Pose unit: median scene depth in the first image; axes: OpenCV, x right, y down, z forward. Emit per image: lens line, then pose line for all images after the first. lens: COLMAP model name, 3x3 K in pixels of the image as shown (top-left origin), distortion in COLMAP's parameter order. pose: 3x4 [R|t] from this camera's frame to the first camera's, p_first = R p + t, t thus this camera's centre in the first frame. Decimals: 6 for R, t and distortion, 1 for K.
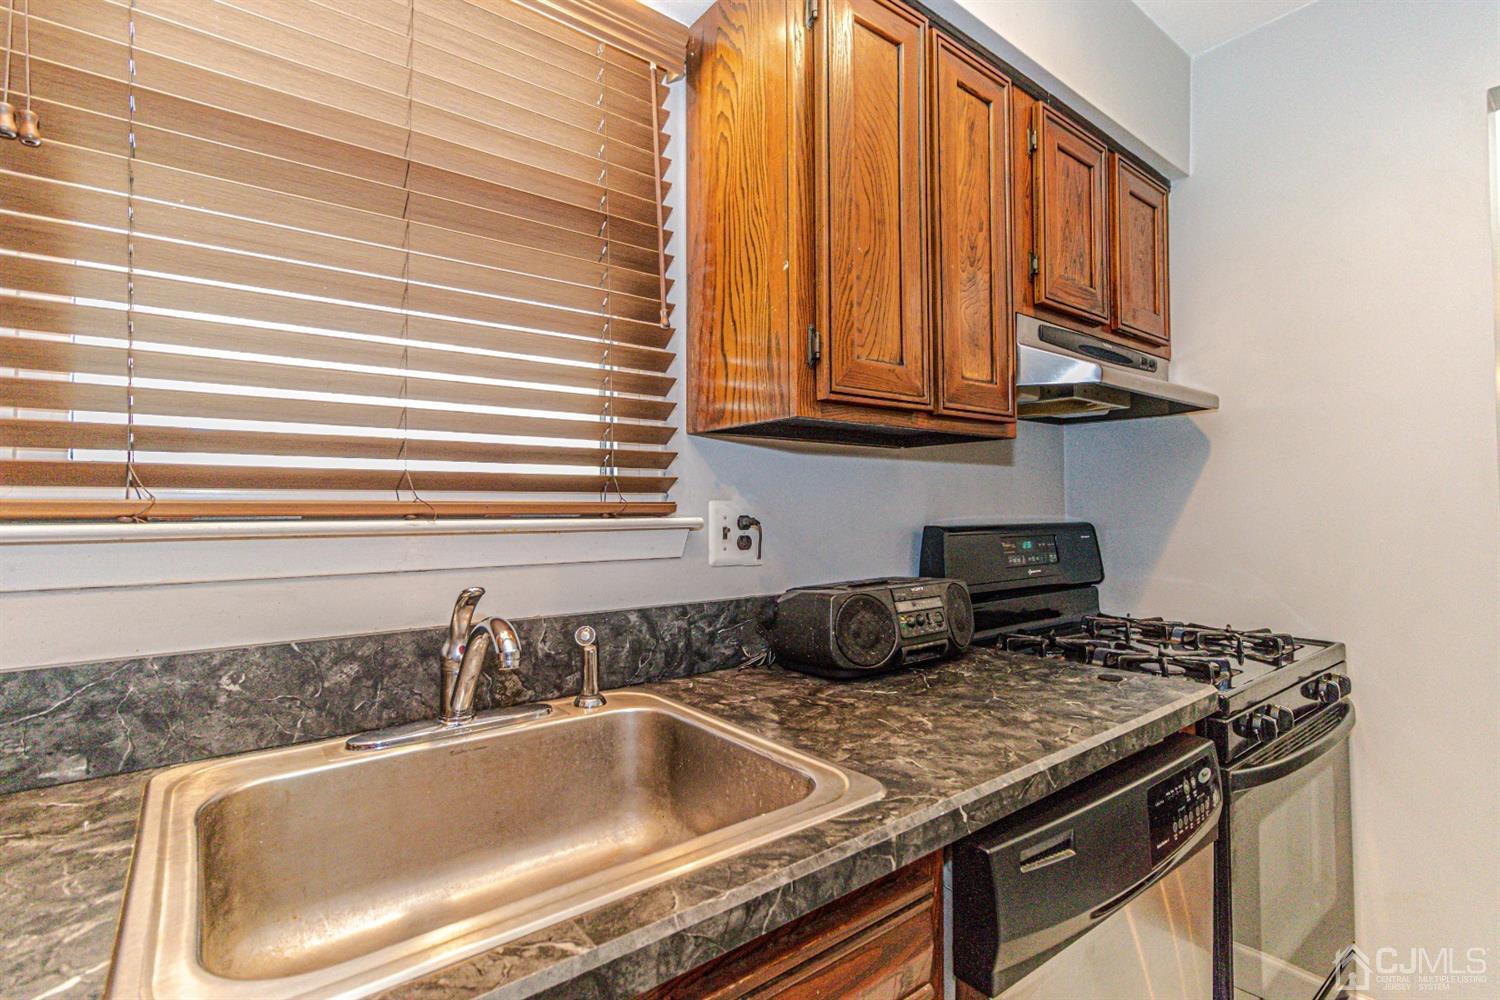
lens RADIAL K [[702.2, 0, 743.0], [0, 702.2, 505.0], [0, 0, 1]] dist [0.001372, 0.000563]
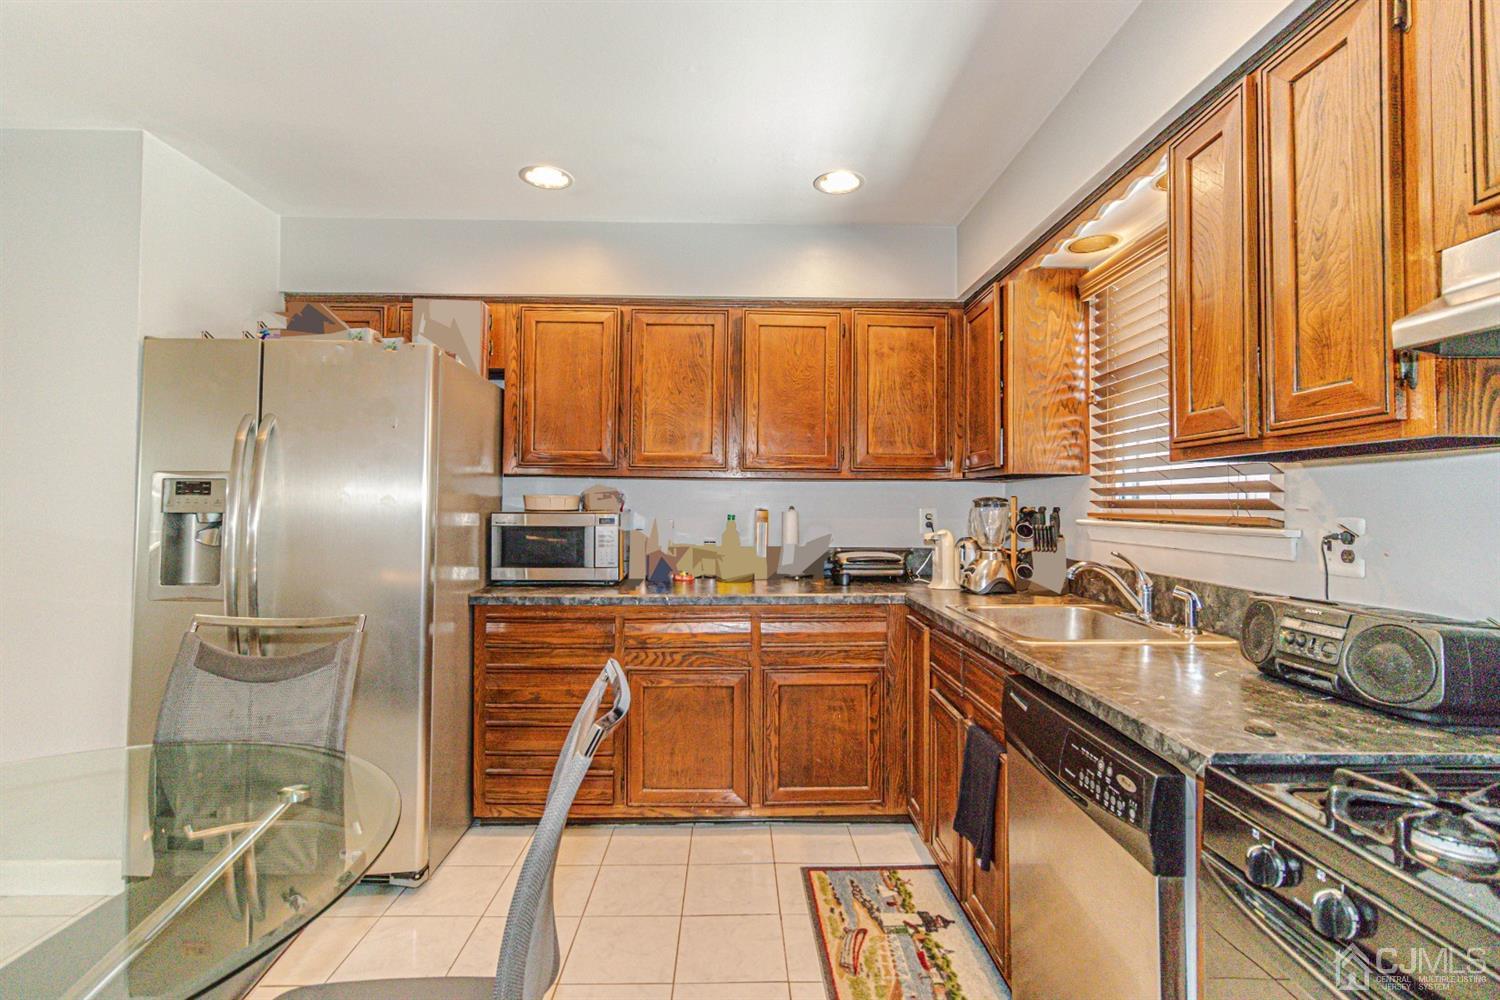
lens RADIAL K [[702.2, 0, 740.7], [0, 702.2, 490.3], [0, 0, 1]] dist [0.001372, 0.000563]
pose [[-0.611091, -0.009657, -0.791501, 1.564911], [0.010492, 0.999739, -0.020299, -0.039480], [0.791491, -0.020709, -0.610830, 1.002669]]
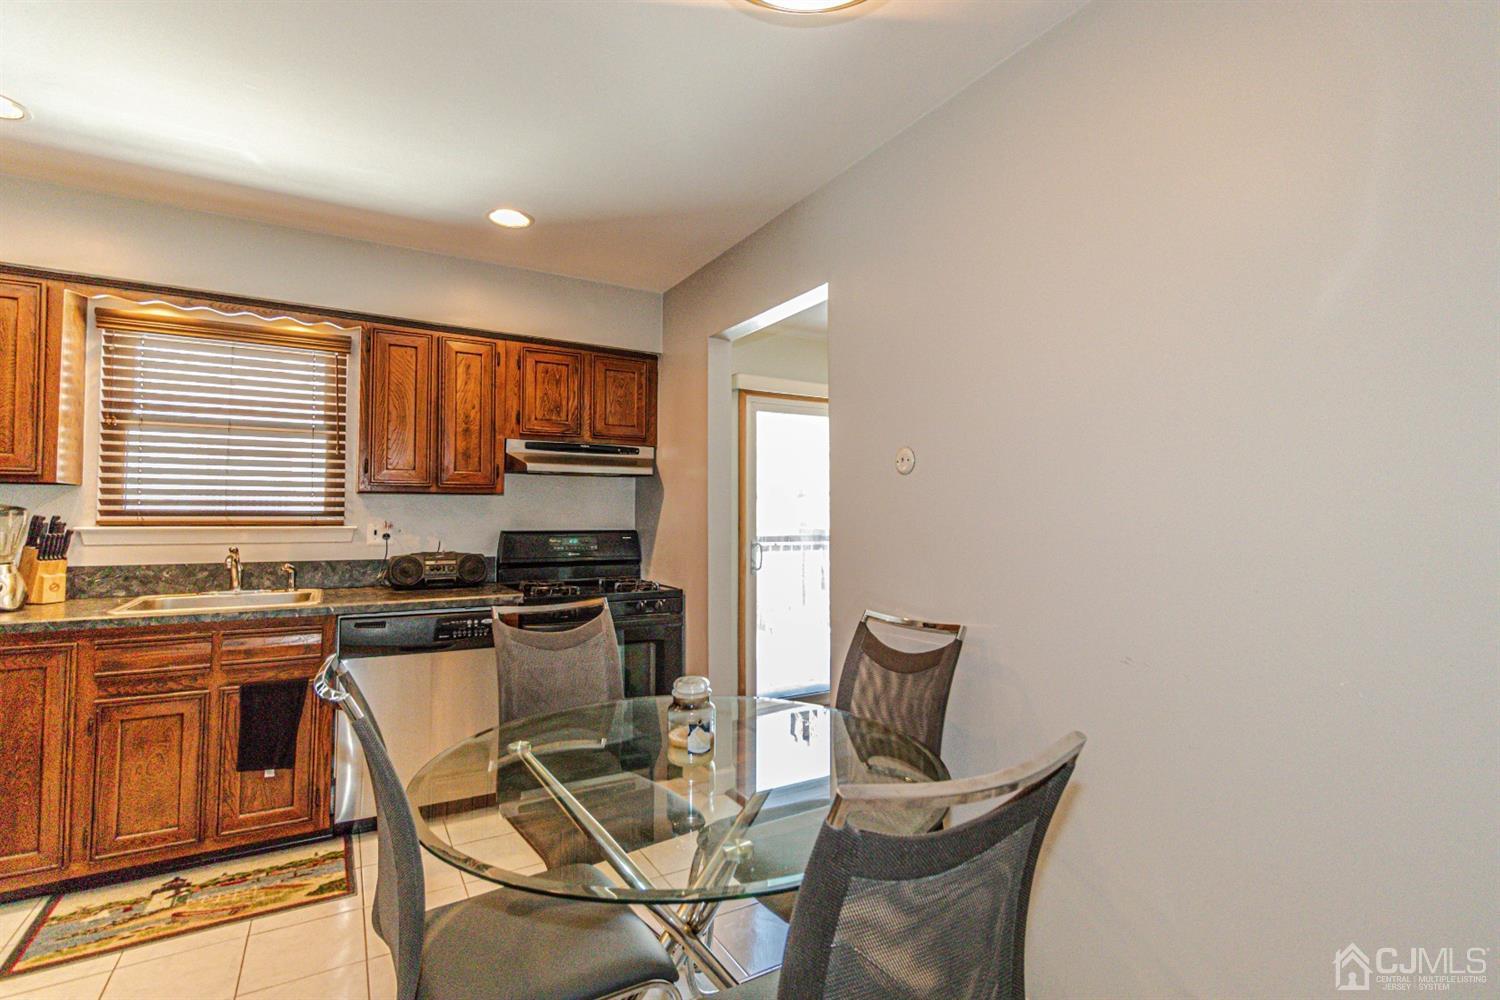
lens RADIAL K [[702.2, 0, 751.1], [0, 702.2, 501.5], [0, 0, 1]] dist [0.001372, 0.000563]
pose [[0.992390, 0.007087, -0.122934, 1.705740], [-0.008459, 0.999908, -0.010638, -0.059747], [0.122848, 0.011597, 0.992358, -1.389845]]
